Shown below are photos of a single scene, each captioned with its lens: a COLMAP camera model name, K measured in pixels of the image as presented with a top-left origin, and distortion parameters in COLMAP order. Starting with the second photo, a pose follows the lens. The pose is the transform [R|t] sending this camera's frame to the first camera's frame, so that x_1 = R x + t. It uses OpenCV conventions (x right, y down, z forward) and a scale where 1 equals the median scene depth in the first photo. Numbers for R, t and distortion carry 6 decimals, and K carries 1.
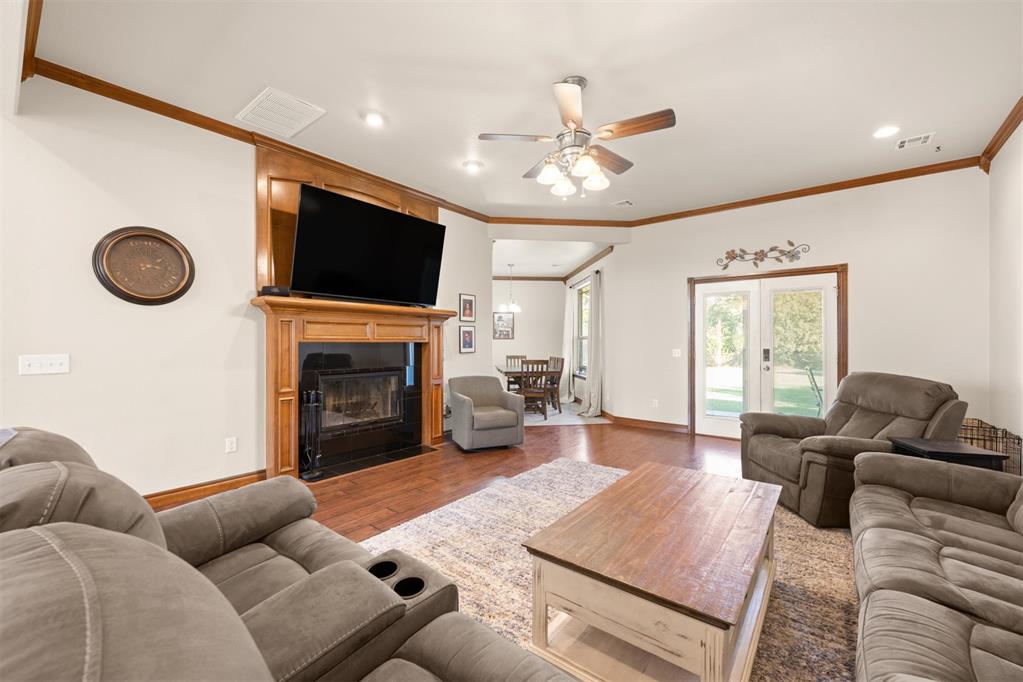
lens RADIAL K [[412.1, 0, 509.5], [0, 412.1, 341.1], [0, 0, 1]] dist [-0.002539, -0.000177]
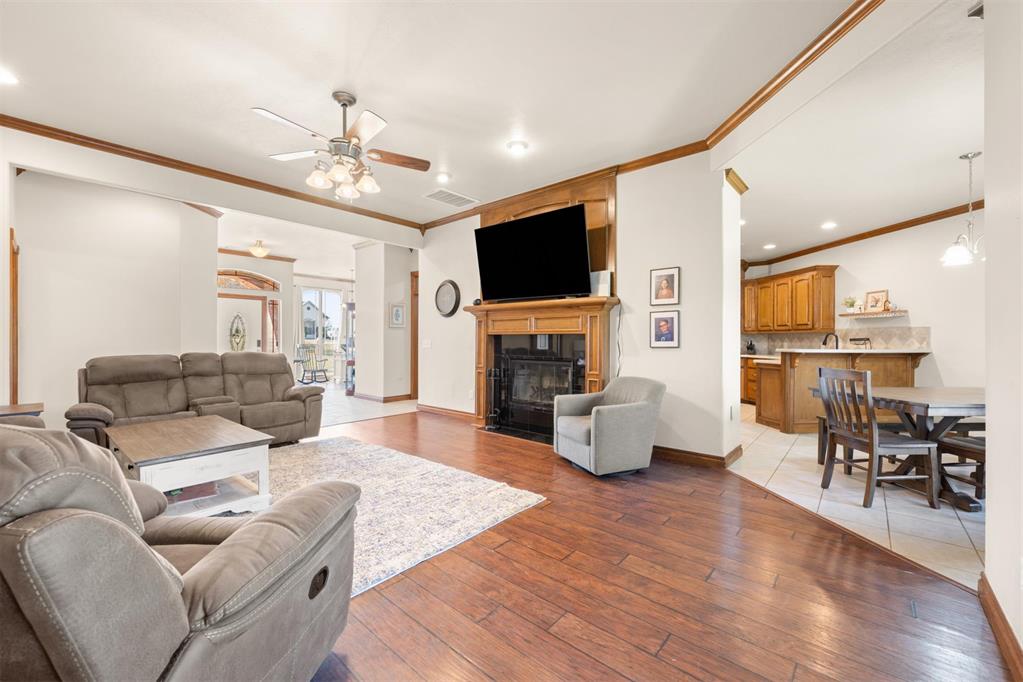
lens RADIAL K [[412.1, 0, 509.5], [0, 412.1, 341.1], [0, 0, 1]] dist [-0.002539, -0.000177]
pose [[-0.035414, 0.002625, -0.999369, 0.754591], [-0.001258, 0.999996, 0.002672, 0.017158], [0.999372, 0.001352, -0.035410, 0.883208]]
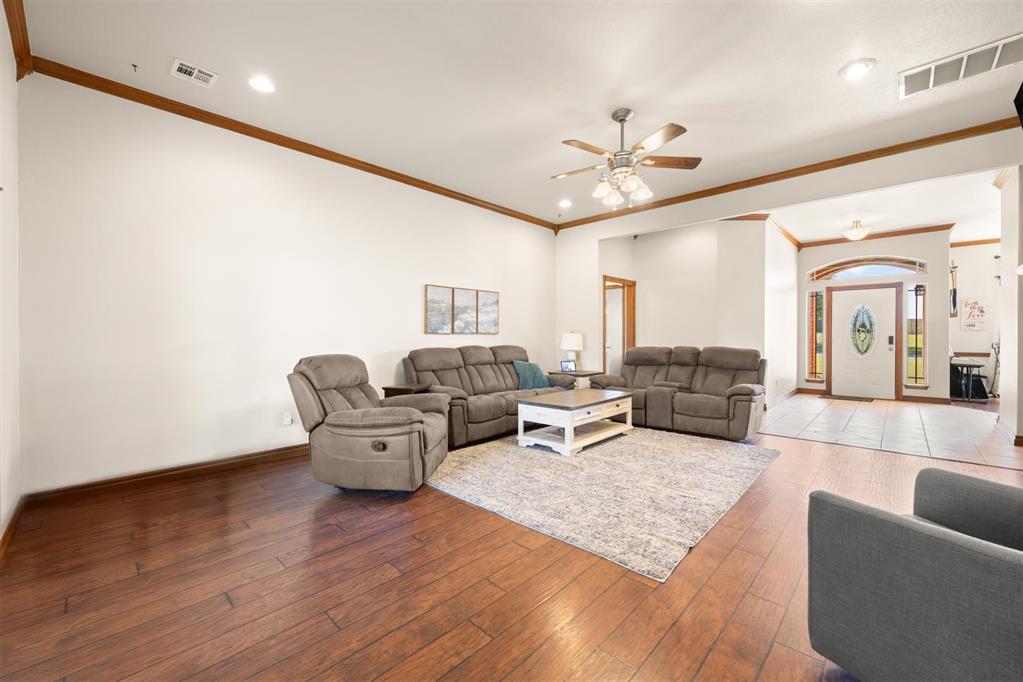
lens RADIAL K [[412.1, 0, 509.5], [0, 412.1, 341.1], [0, 0, 1]] dist [-0.002539, -0.000177]
pose [[-0.995700, 0.000555, 0.092632, 0.222790], [0.001492, 0.999948, 0.010048, 0.019640], [-0.092622, 0.010143, -0.995650, 1.341405]]
